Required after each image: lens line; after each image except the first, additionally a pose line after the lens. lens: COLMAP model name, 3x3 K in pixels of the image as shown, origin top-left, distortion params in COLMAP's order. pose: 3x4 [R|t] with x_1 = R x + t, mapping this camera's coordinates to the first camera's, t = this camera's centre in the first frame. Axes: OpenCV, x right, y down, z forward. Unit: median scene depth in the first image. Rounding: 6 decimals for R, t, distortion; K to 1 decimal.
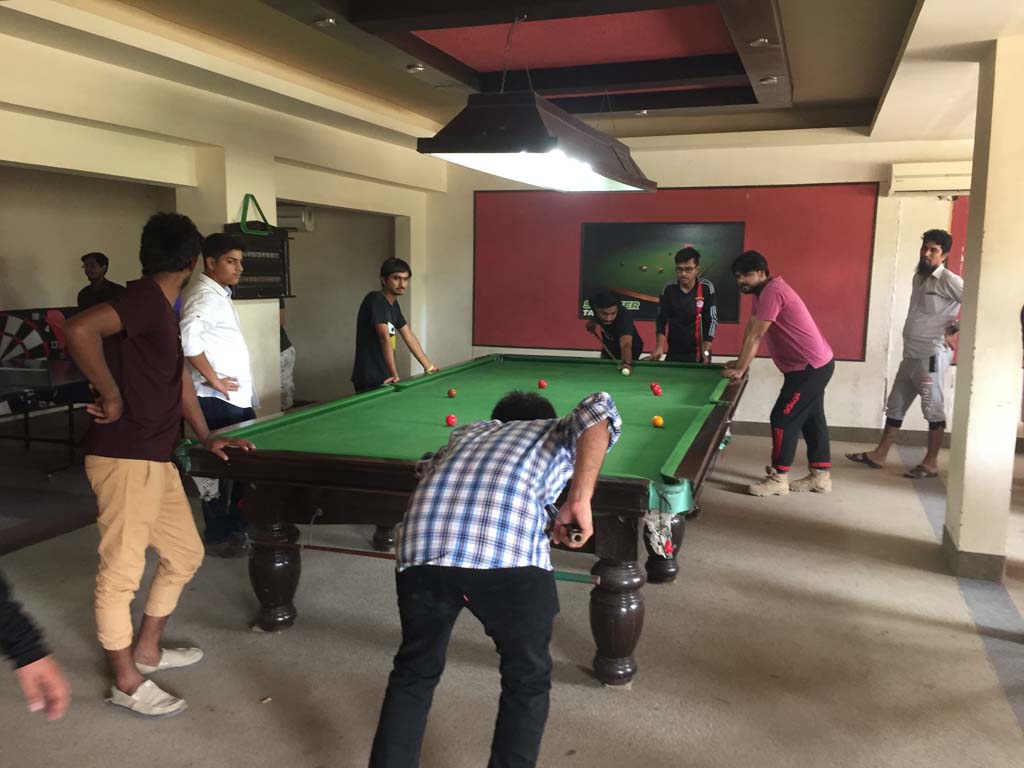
lens RADIAL K [[881.3, 0, 512.0], [0, 881.3, 384.0], [0, 0, 1]] dist [0.009438, -0.000143]
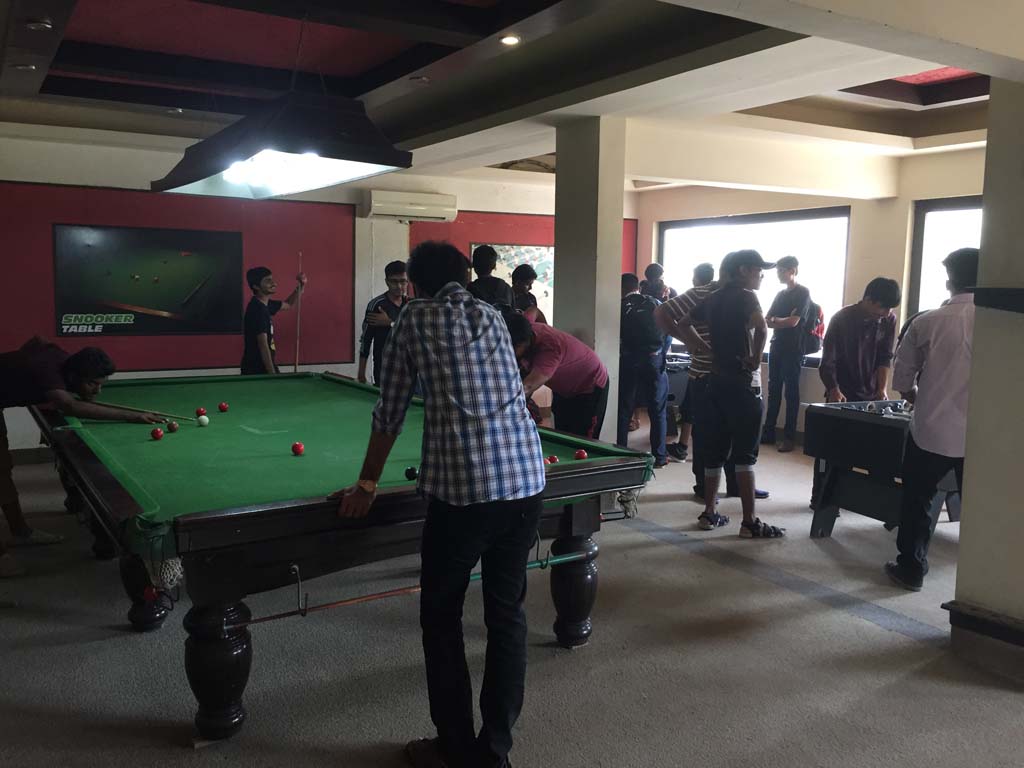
lens RADIAL K [[881.3, 0, 512.0], [0, 881.3, 384.0], [0, 0, 1]] dist [0.009438, -0.000143]
pose [[0.622032, -0.085021, 0.778362, -0.451649], [0.090137, 0.995254, 0.036678, -0.028513], [-0.777787, 0.047345, 0.626743, 0.183908]]
